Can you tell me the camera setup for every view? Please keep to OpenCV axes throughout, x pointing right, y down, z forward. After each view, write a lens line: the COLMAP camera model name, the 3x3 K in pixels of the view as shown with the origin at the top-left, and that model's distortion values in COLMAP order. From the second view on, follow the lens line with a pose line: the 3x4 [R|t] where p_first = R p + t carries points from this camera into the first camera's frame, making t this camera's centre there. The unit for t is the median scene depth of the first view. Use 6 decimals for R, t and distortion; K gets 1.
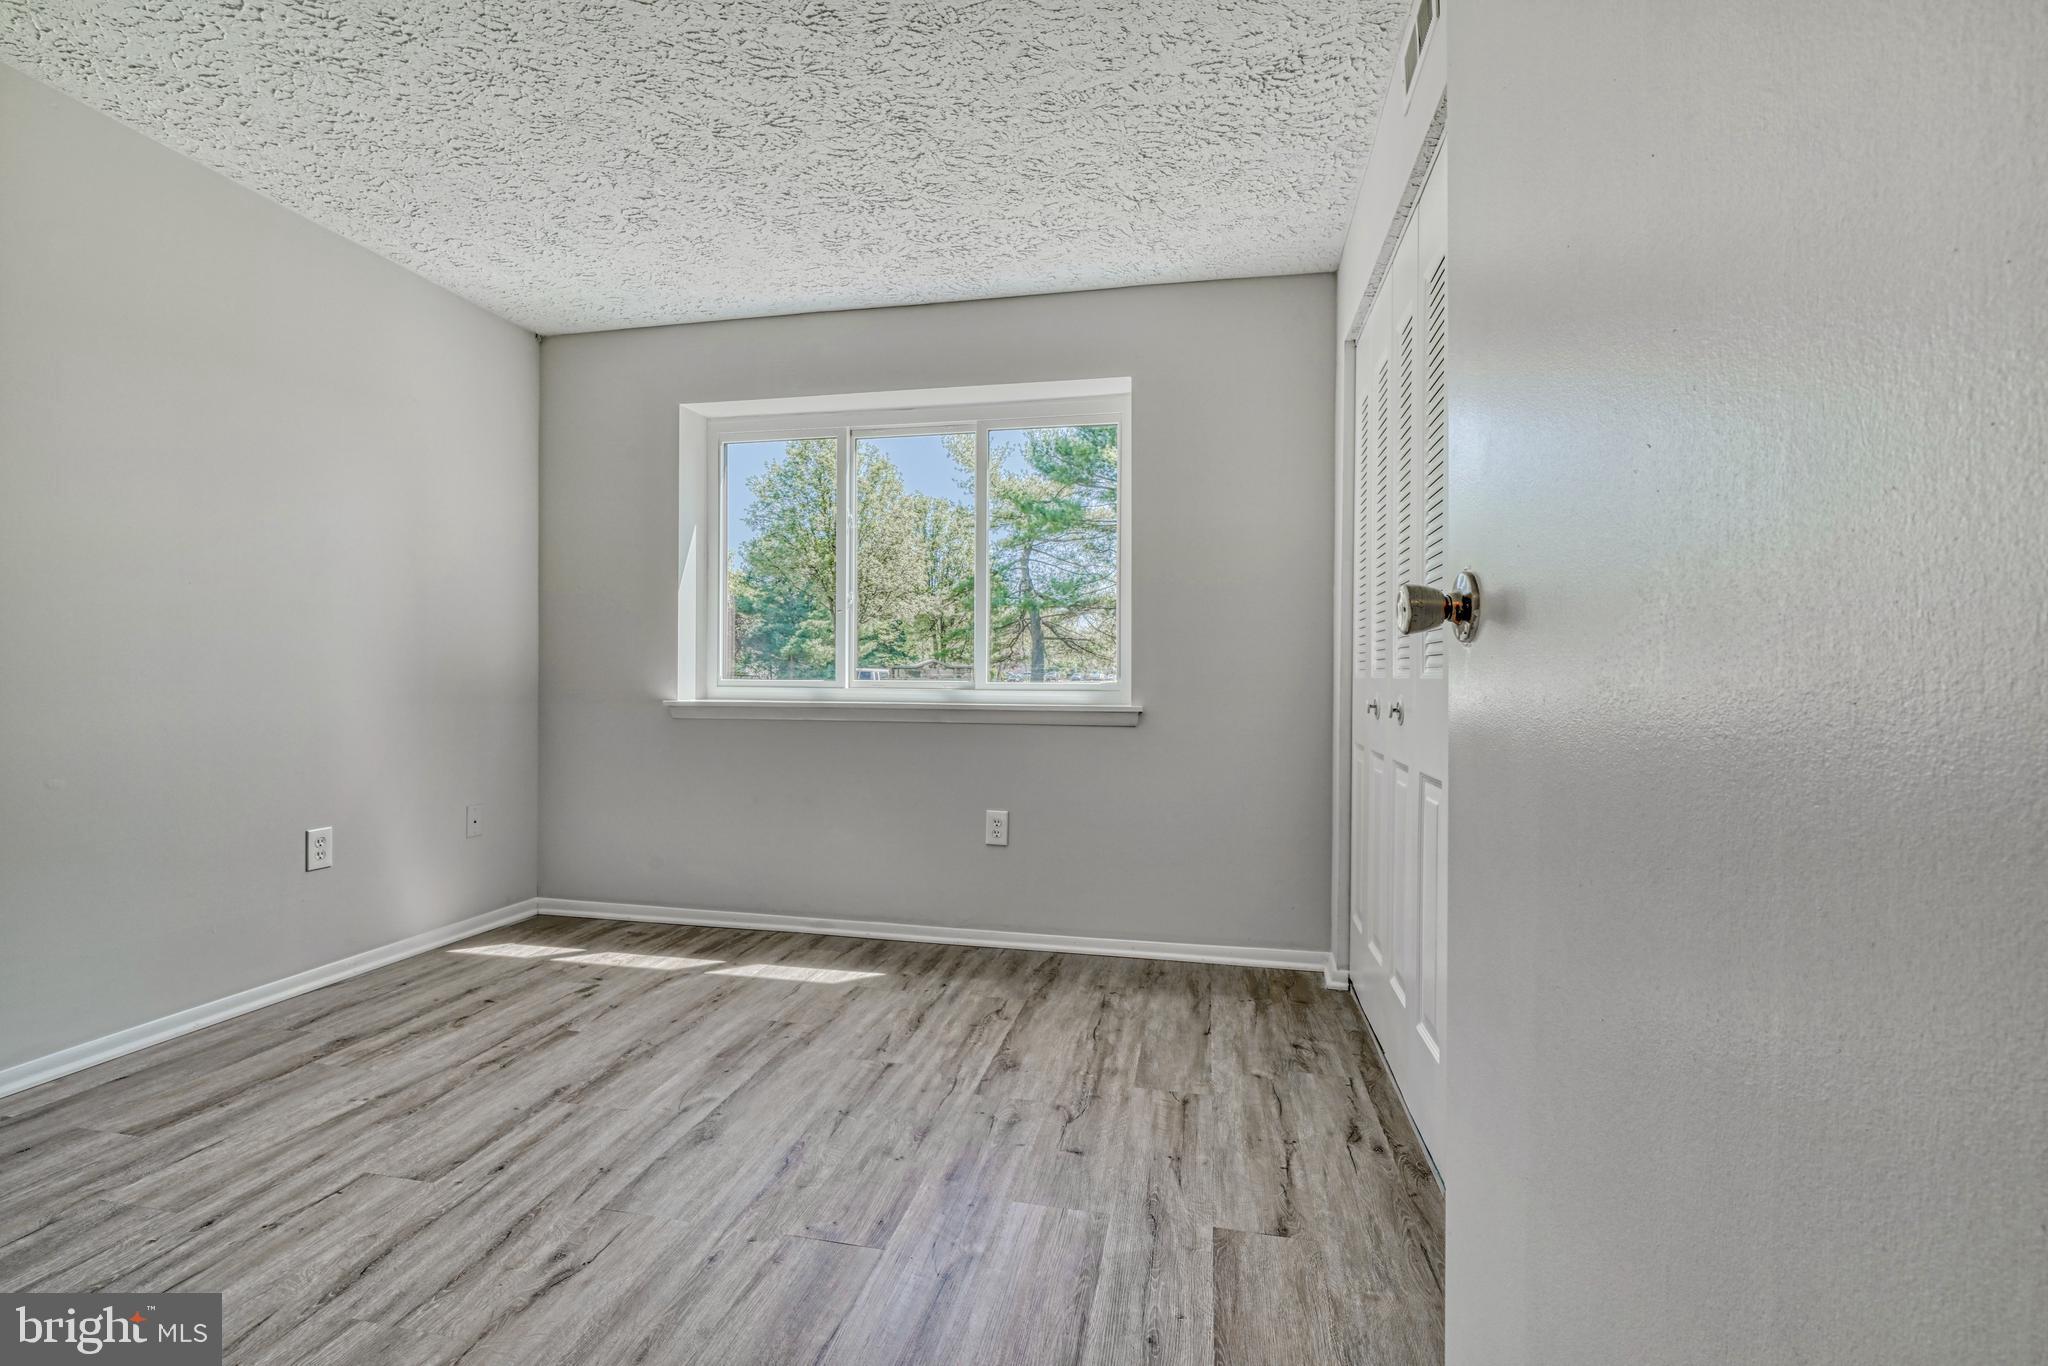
lens RADIAL K [[904.4, 0, 1017.5], [0, 904.4, 685.1], [0, 0, 1]] dist [-0.004410, -0.000164]
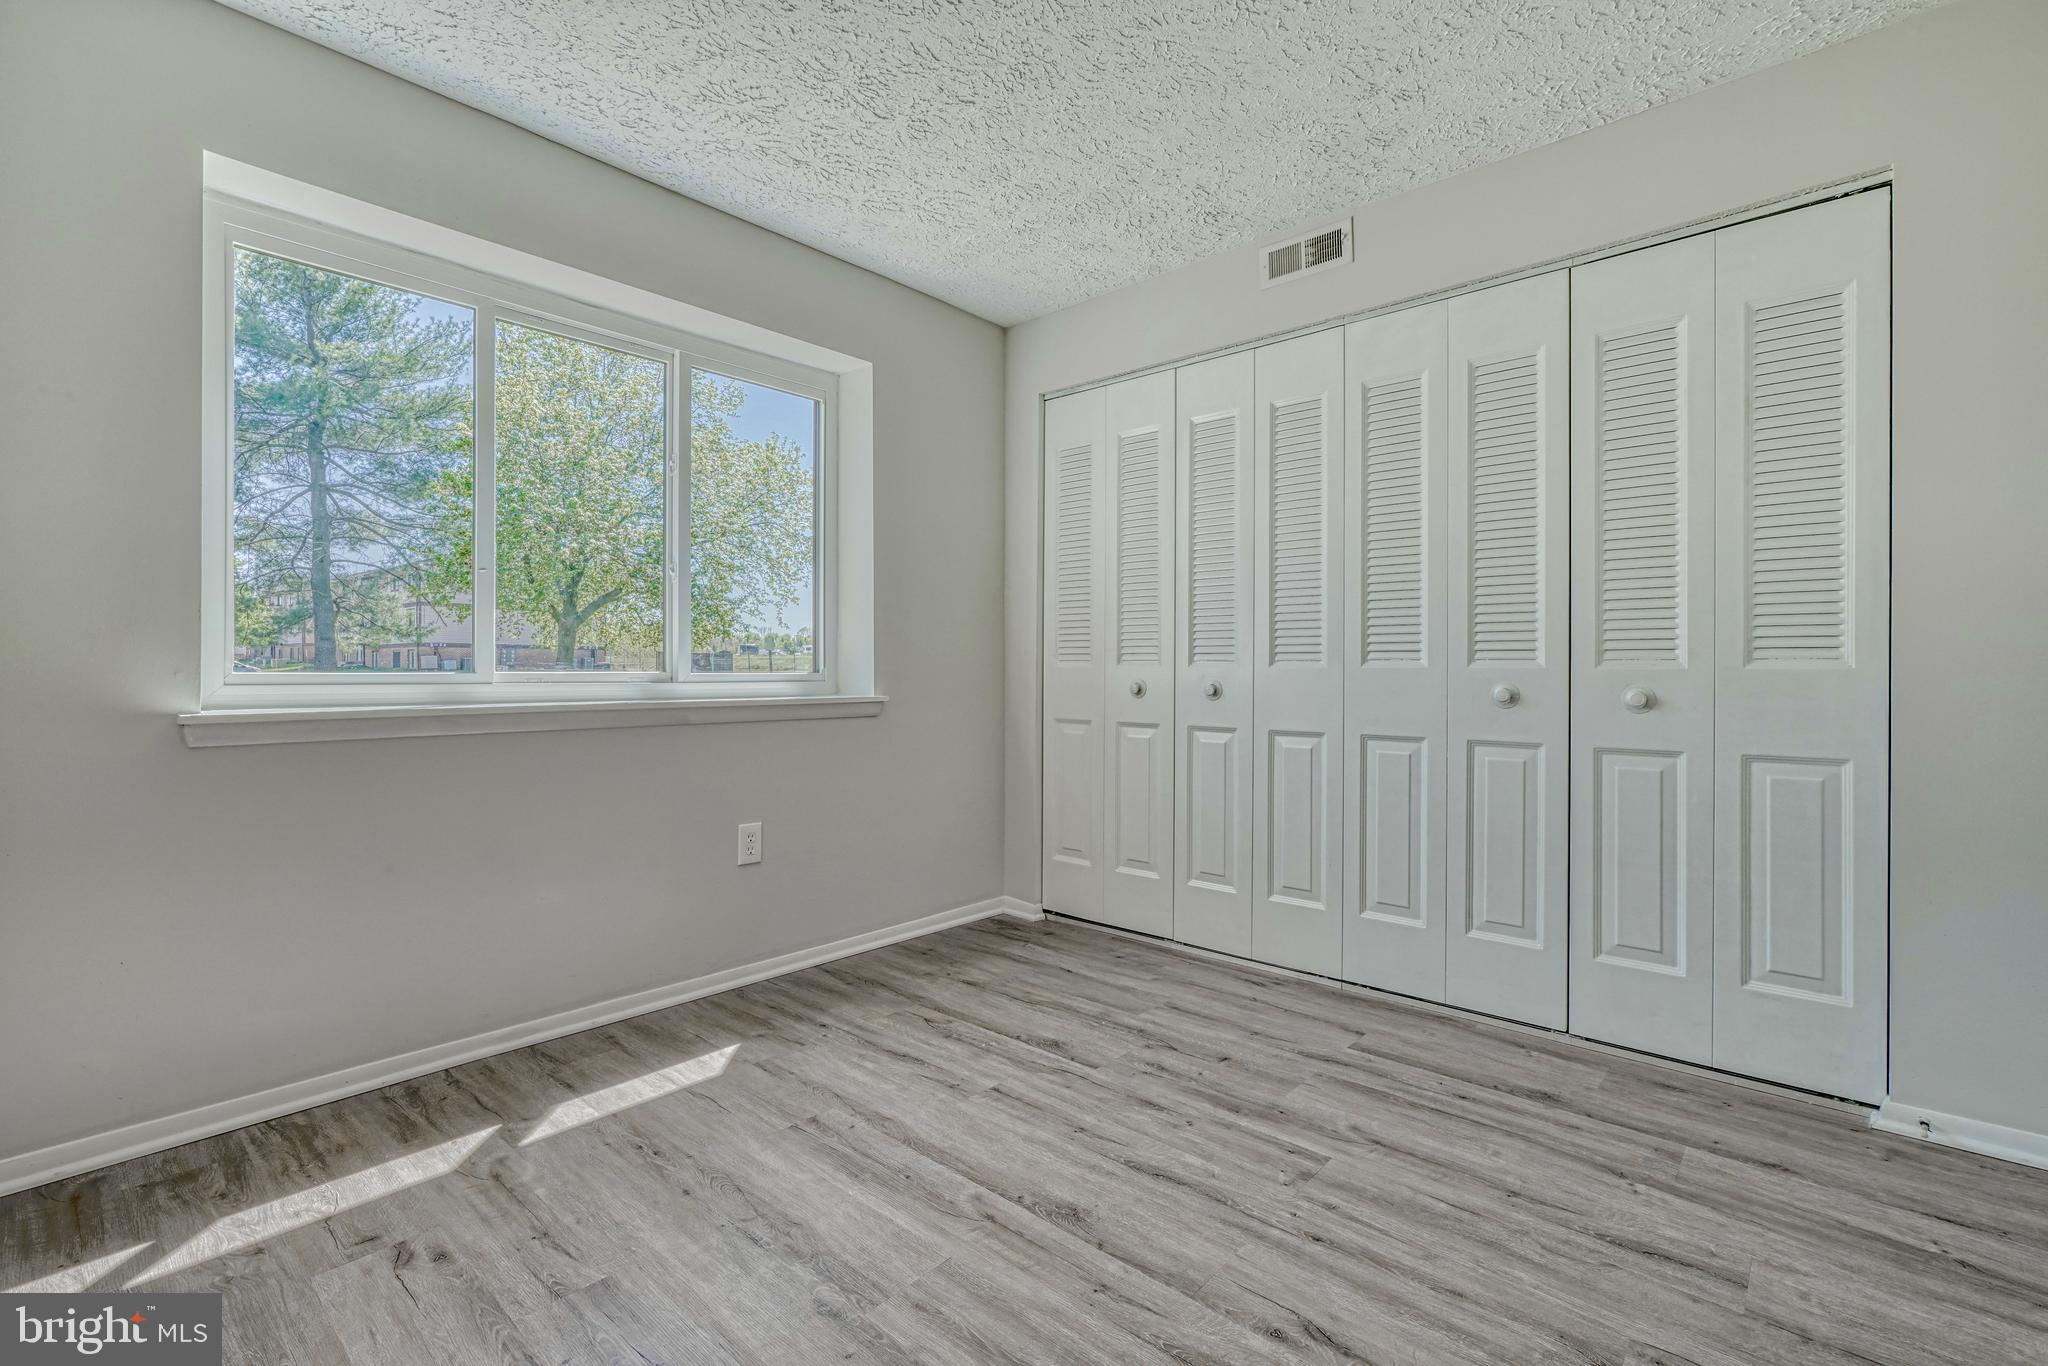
lens RADIAL K [[893.9, 0, 1021.7], [0, 893.9, 669.0], [0, 0, 1]] dist [-0.005447, -0.000125]
pose [[0.501737, -0.001331, 0.865019, -0.760420], [0.002263, 0.999997, 0.000226, -0.008841], [-0.865017, 0.001844, 0.501739, 0.427587]]
